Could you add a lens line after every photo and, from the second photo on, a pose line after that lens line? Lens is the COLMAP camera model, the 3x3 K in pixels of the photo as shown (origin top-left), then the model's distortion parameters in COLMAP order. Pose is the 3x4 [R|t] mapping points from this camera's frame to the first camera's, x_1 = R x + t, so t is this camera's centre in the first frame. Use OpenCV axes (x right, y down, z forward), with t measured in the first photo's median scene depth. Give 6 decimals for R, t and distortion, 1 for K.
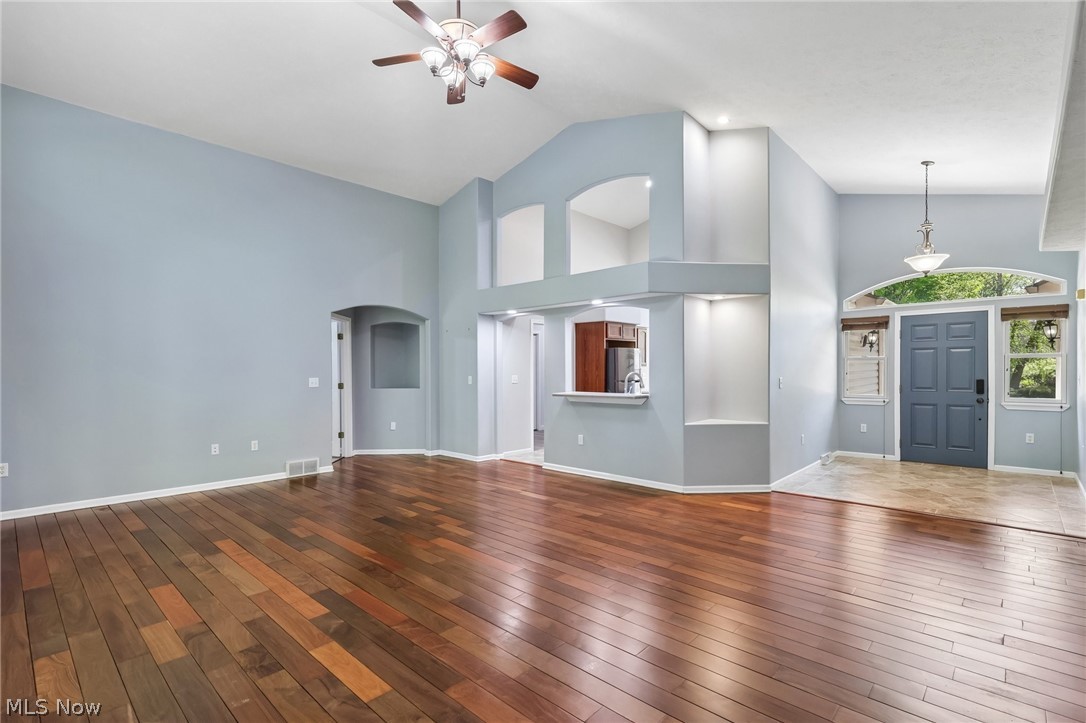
lens RADIAL K [[508.4, 0, 537.2], [0, 508.4, 368.3], [0, 0, 1]] dist [-0.004692, 0.002341]
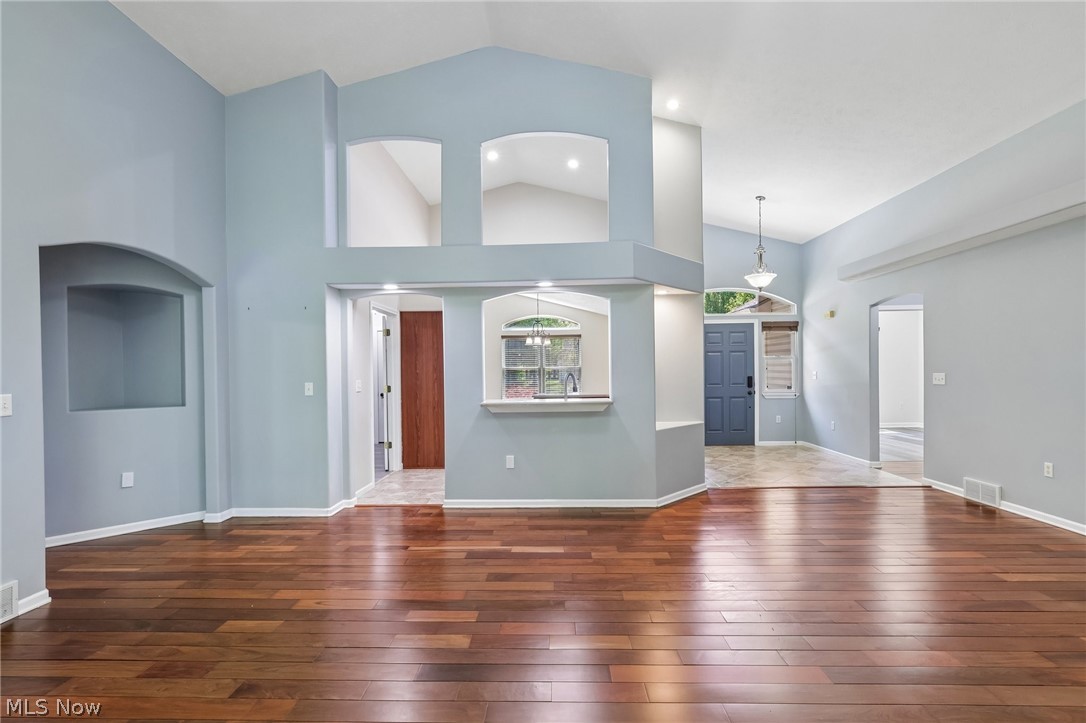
lens RADIAL K [[508.4, 0, 538.8], [0, 508.4, 372.4], [0, 0, 1]] dist [-0.004692, 0.002341]
pose [[0.750070, -0.008191, 0.661308, -0.381624], [0.007503, 0.999964, 0.003875, 0.003082], [-0.661316, 0.002055, 0.750105, 0.387885]]
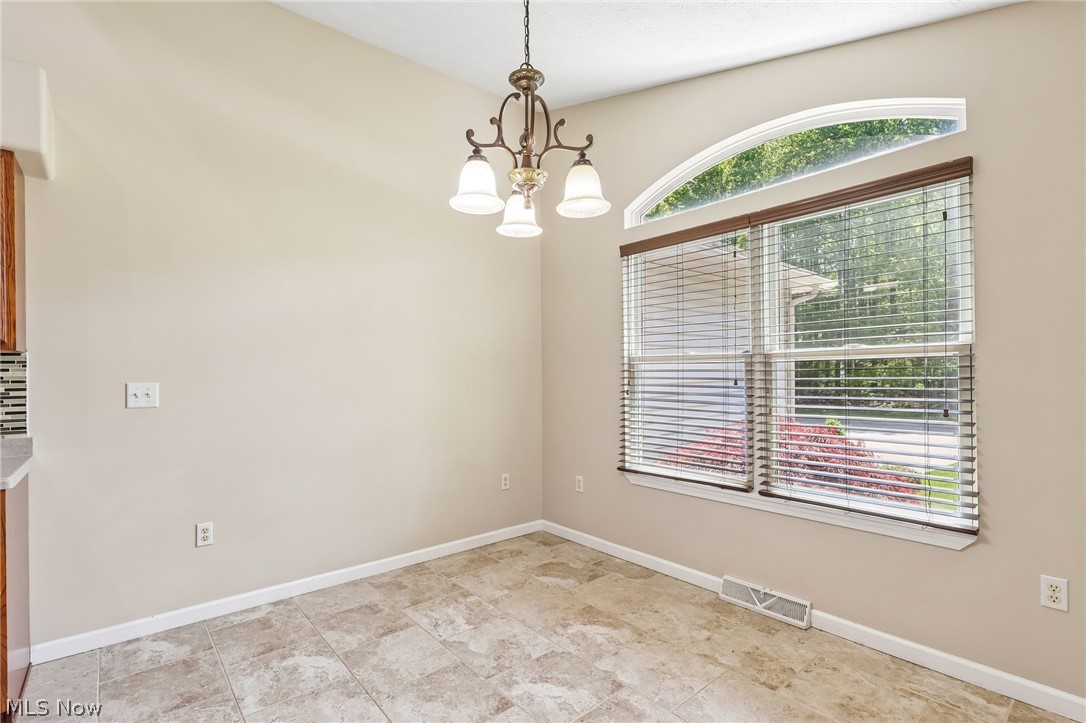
lens RADIAL K [[508.4, 0, 539.8], [0, 508.4, 374.6], [0, 0, 1]] dist [-0.004692, 0.002341]
pose [[0.992844, -0.002363, -0.119398, 0.681433], [0.002572, 0.999995, 0.001596, 0.010010], [0.119393, -0.001892, 0.992845, 1.284727]]
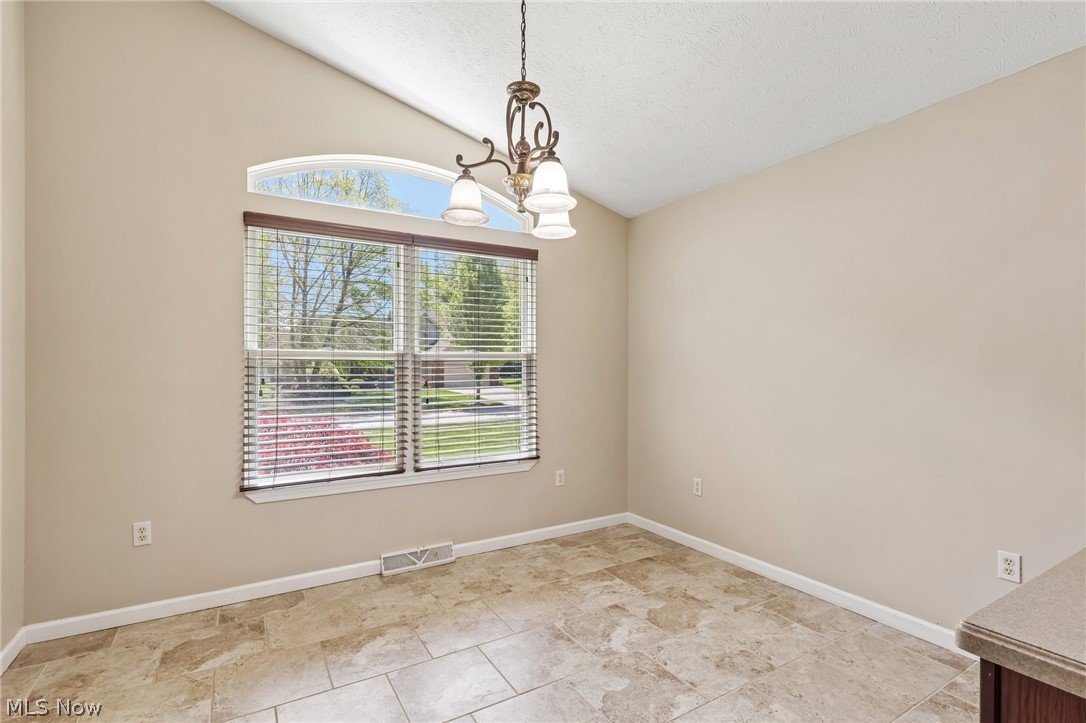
lens RADIAL K [[508.4, 0, 546.1], [0, 508.4, 369.0], [0, 0, 1]] dist [-0.004692, 0.002341]
pose [[0.273499, 0.005604, 0.961856, 0.366461], [0.002321, 0.999976, -0.006486, 0.012506], [-0.961869, 0.004006, 0.273480, 1.458000]]
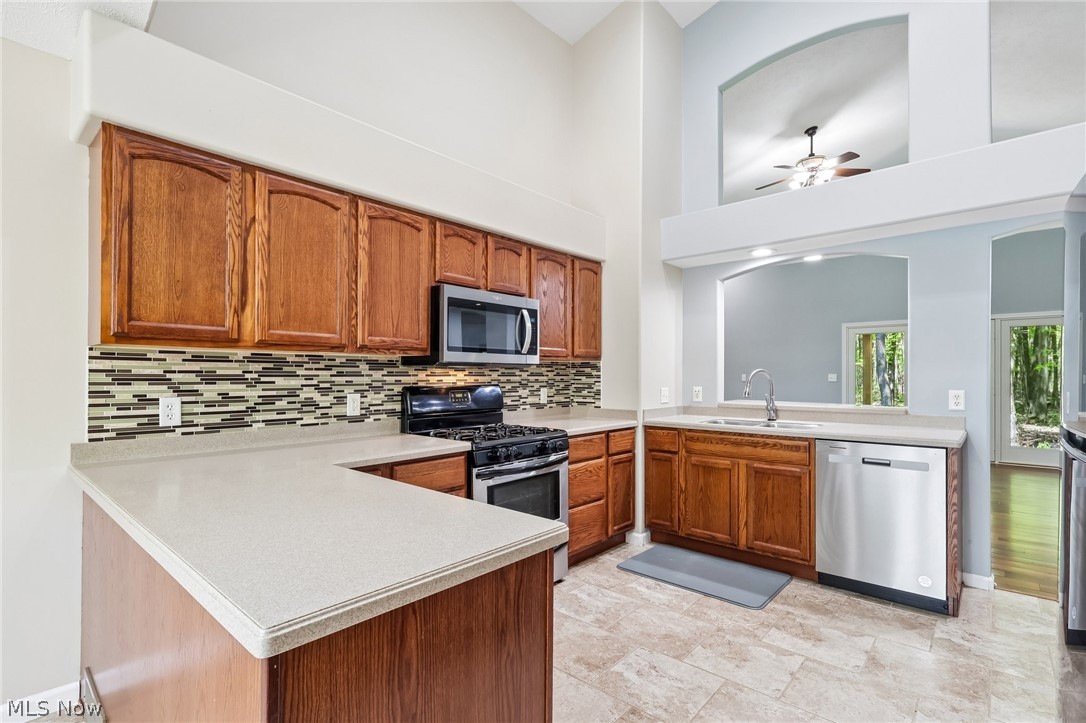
lens RADIAL K [[508.4, 0, 538.5], [0, 508.4, 375.3], [0, 0, 1]] dist [-0.004692, 0.002341]
pose [[-0.999790, 0.004336, -0.020014, 0.438961], [0.004305, 0.999989, 0.001587, 0.011283], [0.020021, 0.001500, -0.999798, 1.512907]]
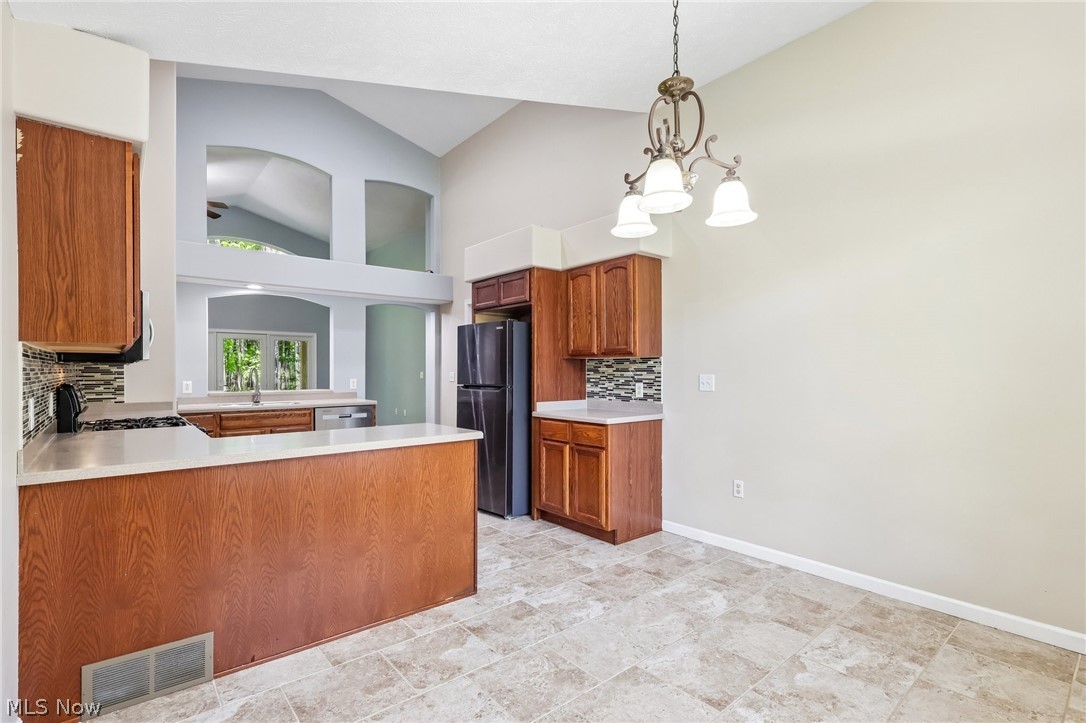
lens RADIAL K [[508.4, 0, 539.0], [0, 508.4, 375.4], [0, 0, 1]] dist [-0.004692, 0.002341]
pose [[-0.129676, 0.014826, -0.991446, 0.929972], [0.001588, 0.999890, 0.014744, 0.008180], [0.991555, 0.000337, -0.129685, 1.513585]]
